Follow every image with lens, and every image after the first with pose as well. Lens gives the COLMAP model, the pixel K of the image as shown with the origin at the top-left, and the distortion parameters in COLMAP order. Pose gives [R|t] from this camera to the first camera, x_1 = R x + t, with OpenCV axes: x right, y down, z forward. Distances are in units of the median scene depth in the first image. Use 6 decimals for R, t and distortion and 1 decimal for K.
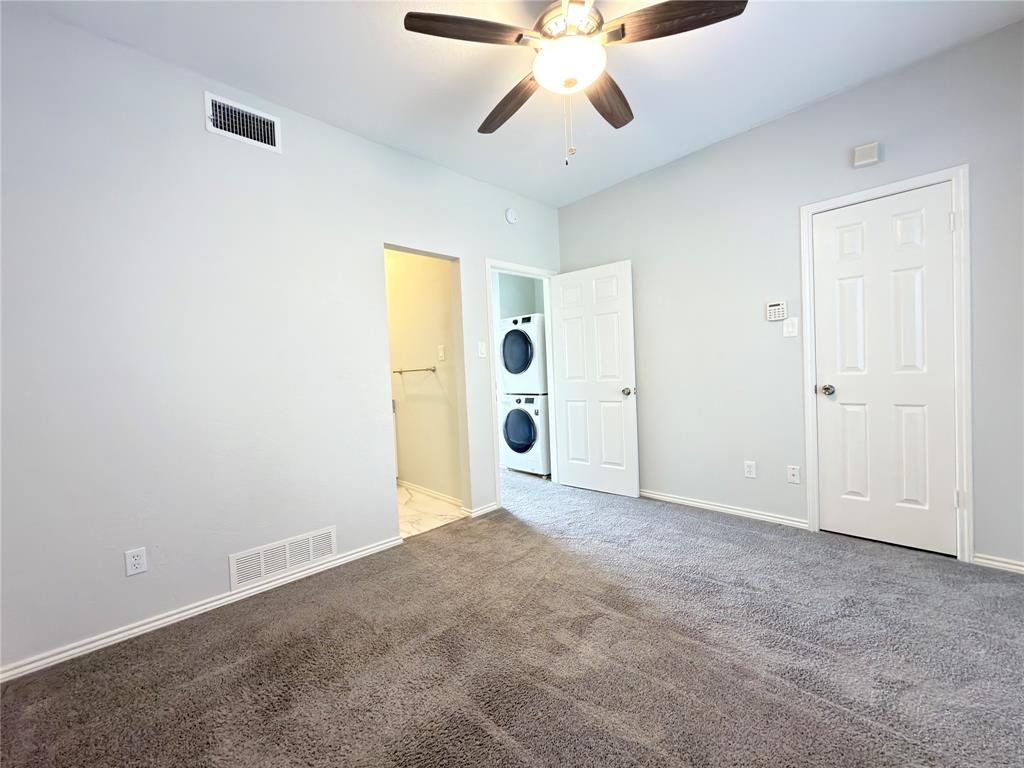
lens RADIAL K [[407.0, 0, 514.2], [0, 407.0, 382.9], [0, 0, 1]] dist [-0.000210, -0.000124]
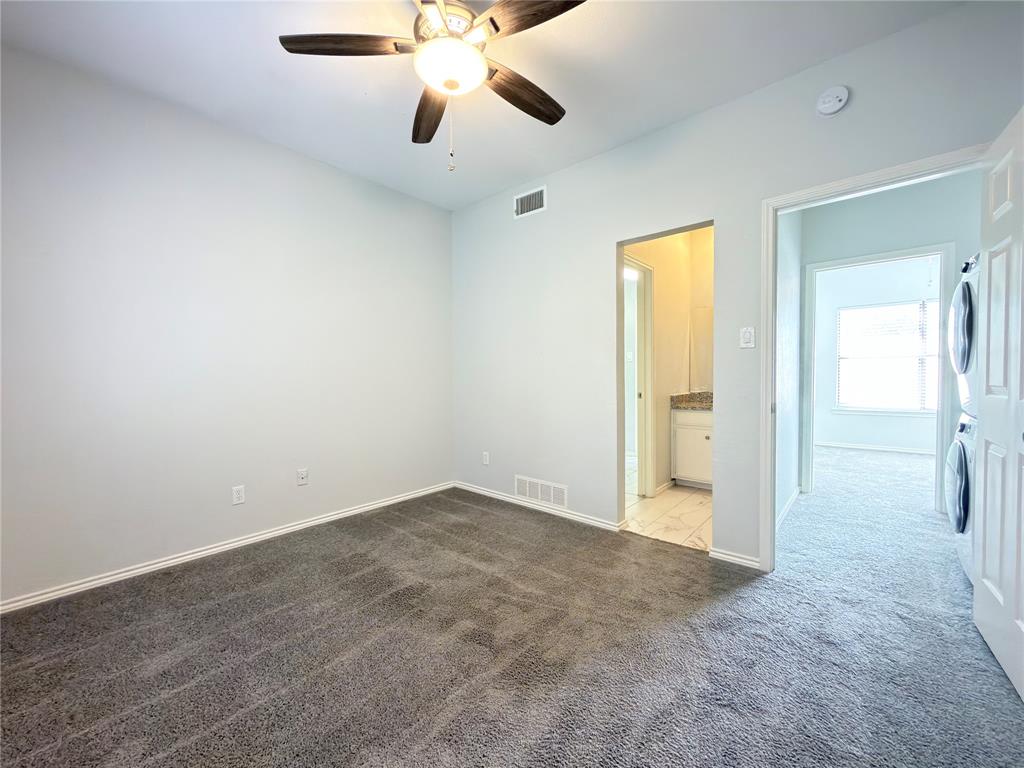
lens RADIAL K [[407.0, 0, 514.2], [0, 407.0, 382.9], [0, 0, 1]] dist [-0.000210, -0.000124]
pose [[0.092084, 0.067920, -0.993432, 0.823561], [-0.024831, 0.997517, 0.065898, -0.053064], [0.995442, 0.018600, 0.093542, 0.744617]]
